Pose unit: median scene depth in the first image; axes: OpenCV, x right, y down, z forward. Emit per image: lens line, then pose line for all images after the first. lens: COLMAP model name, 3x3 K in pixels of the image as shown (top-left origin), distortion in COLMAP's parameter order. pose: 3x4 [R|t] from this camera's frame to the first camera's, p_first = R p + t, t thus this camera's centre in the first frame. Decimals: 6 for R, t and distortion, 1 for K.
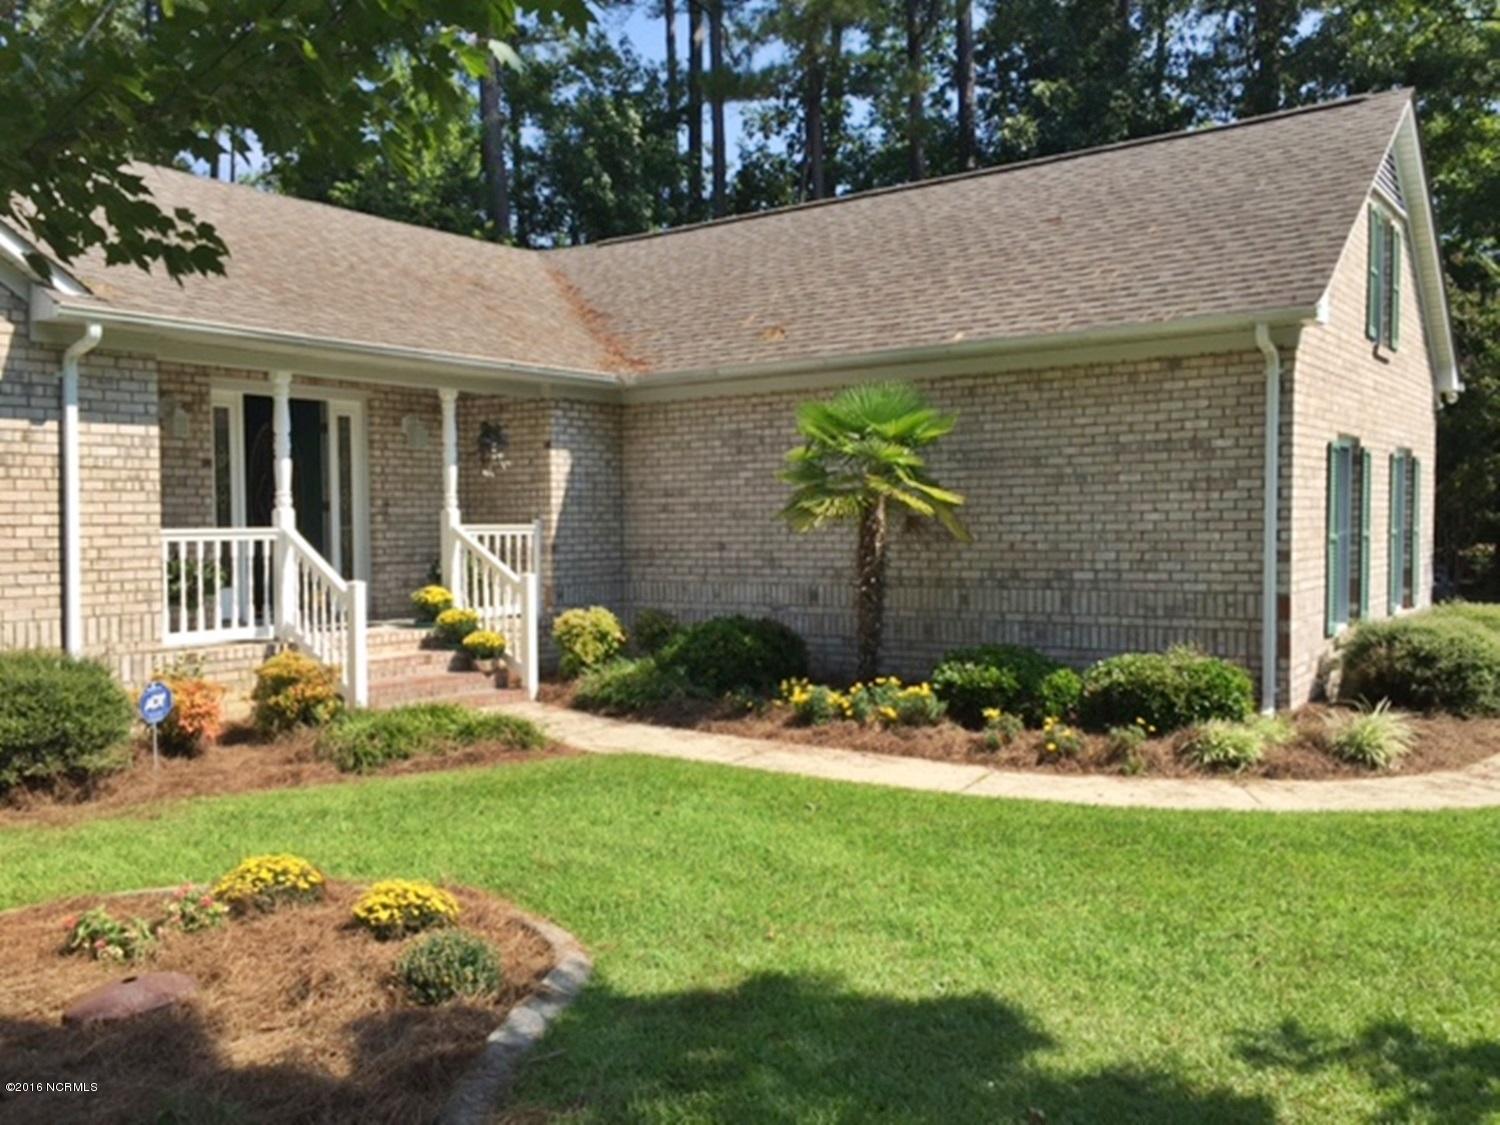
lens RADIAL K [[1287.1, 0, 750.0], [0, 1287.1, 562.5], [0, 0, 1]] dist [0.082896, -0.110243]
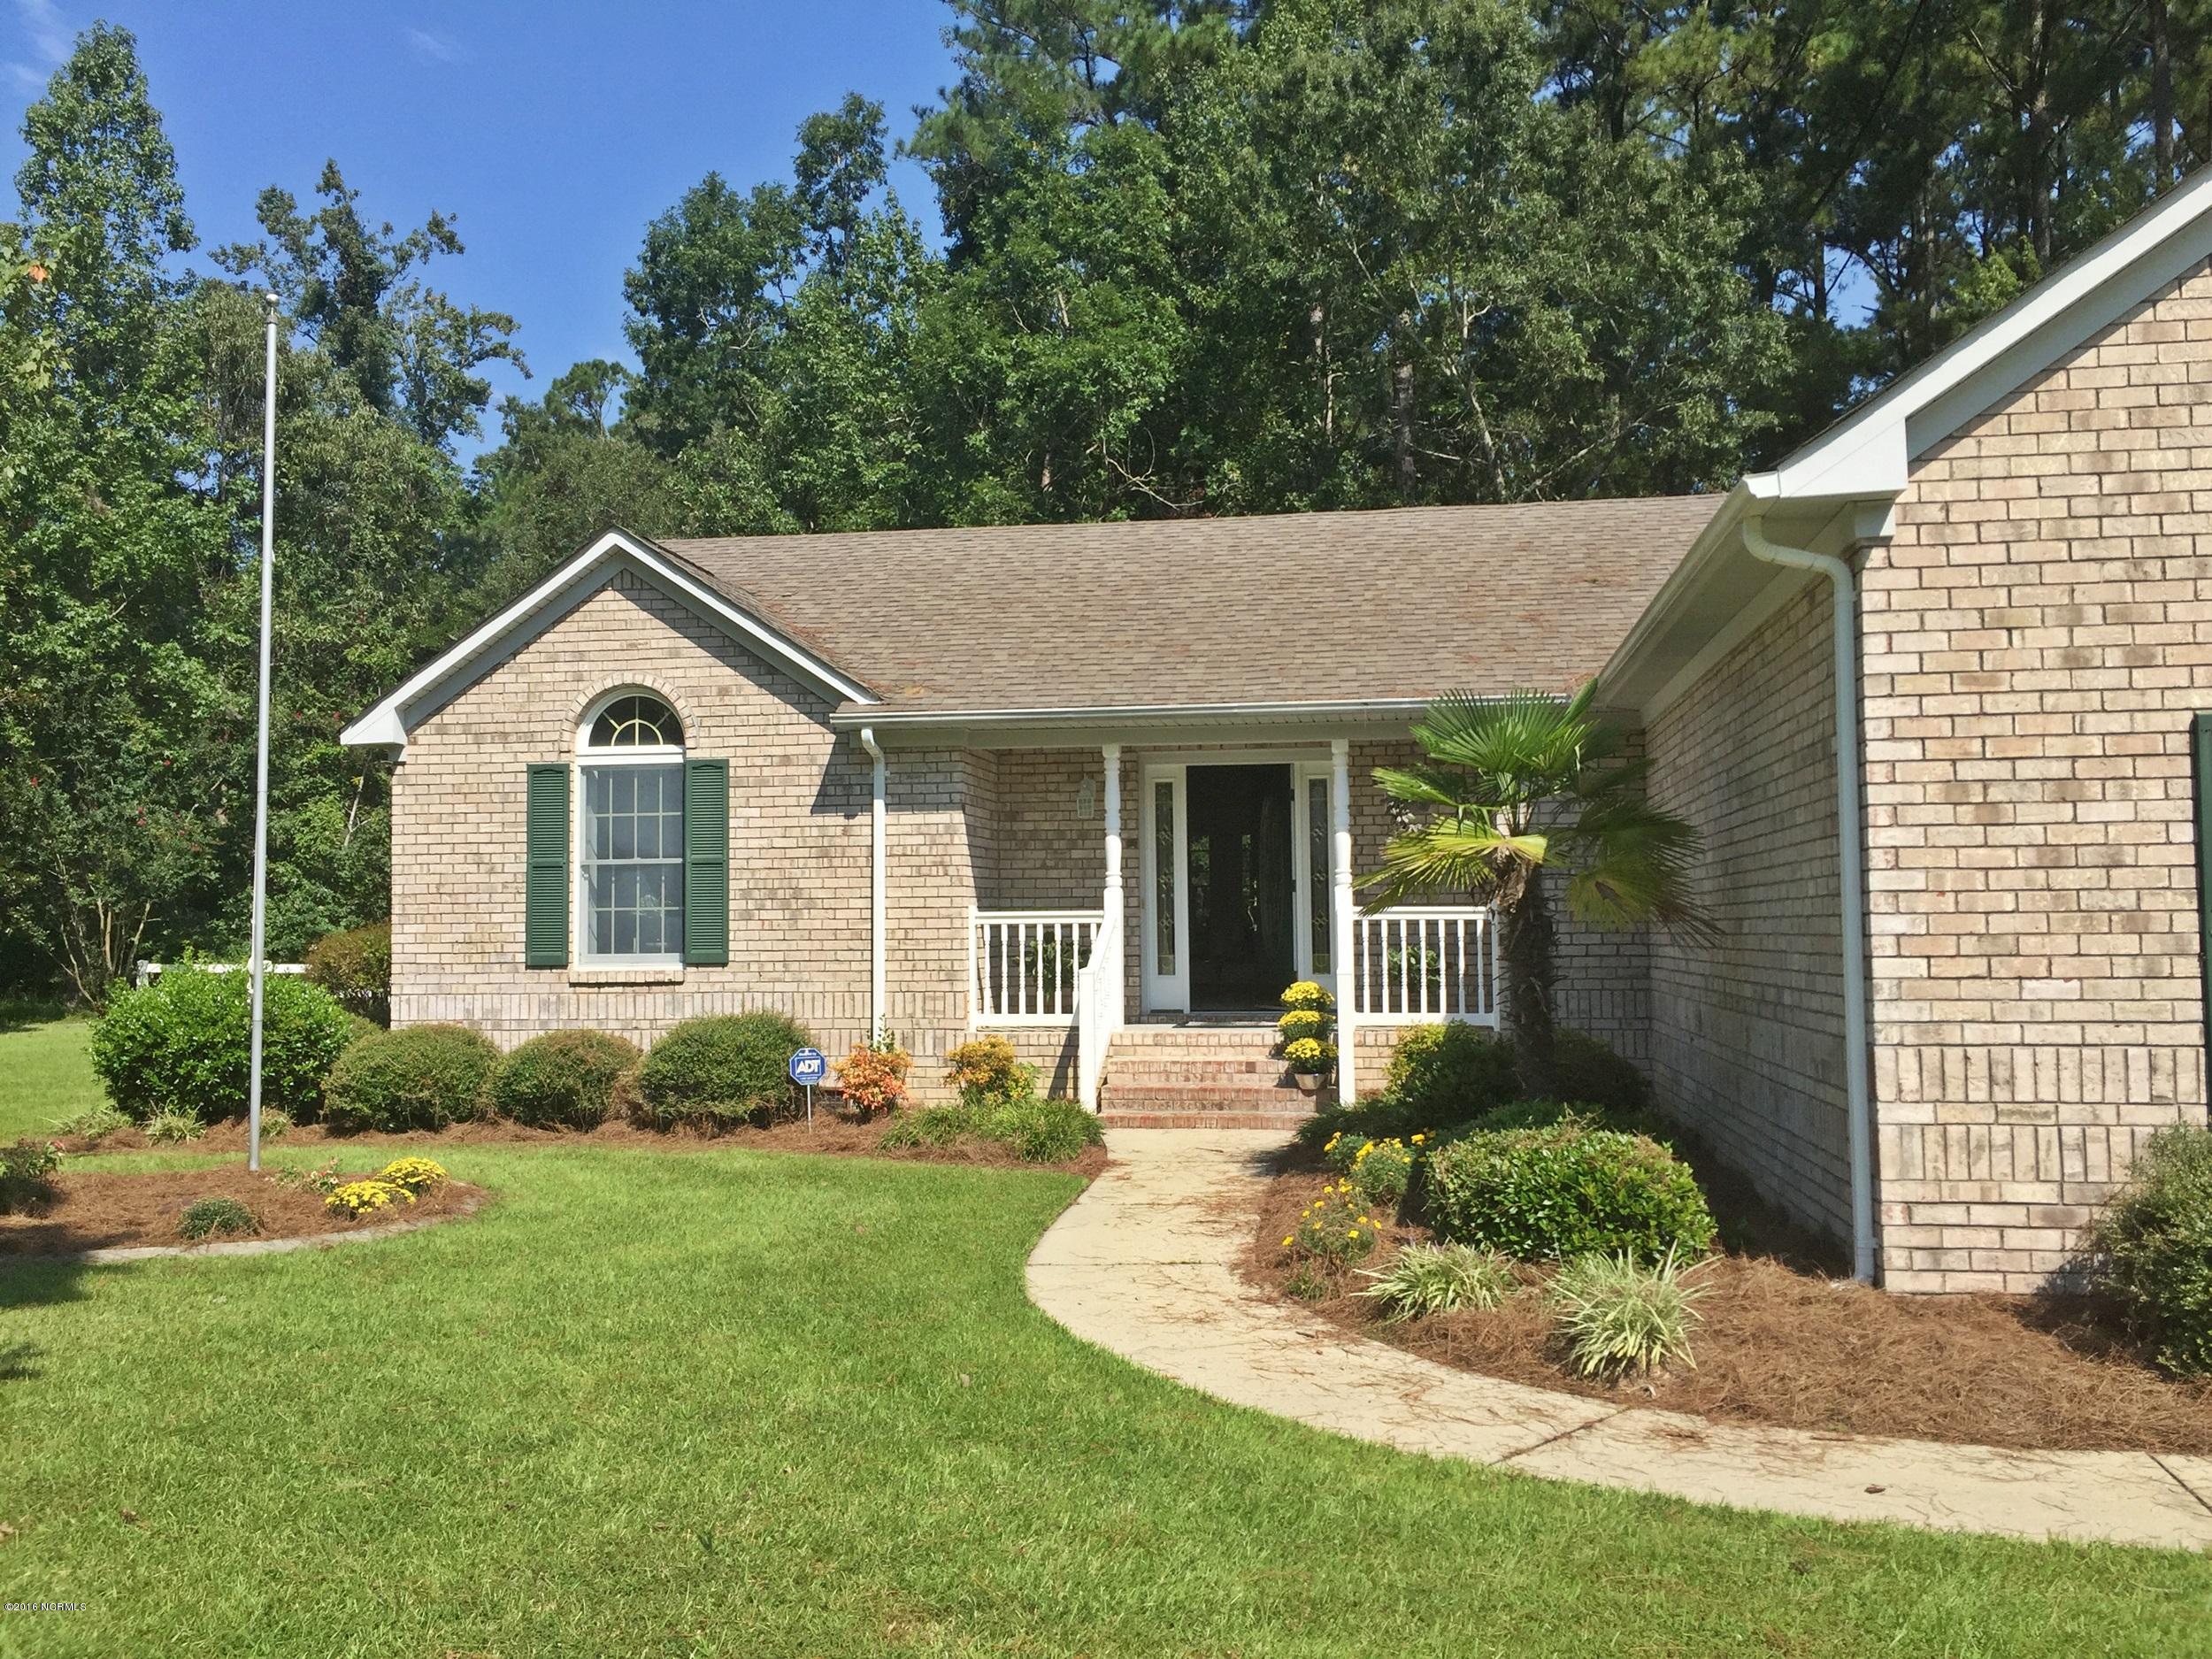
lens RADIAL K [[1898.0, 0, 1106.0], [0, 1898.0, 829.5], [0, 0, 1]] dist [0.082896, -0.110243]
pose [[0.455496, -0.032364, -0.889650, 0.980092], [-0.024175, 0.998521, -0.048702, -0.020650], [0.889910, 0.043691, 0.454039, 0.421329]]
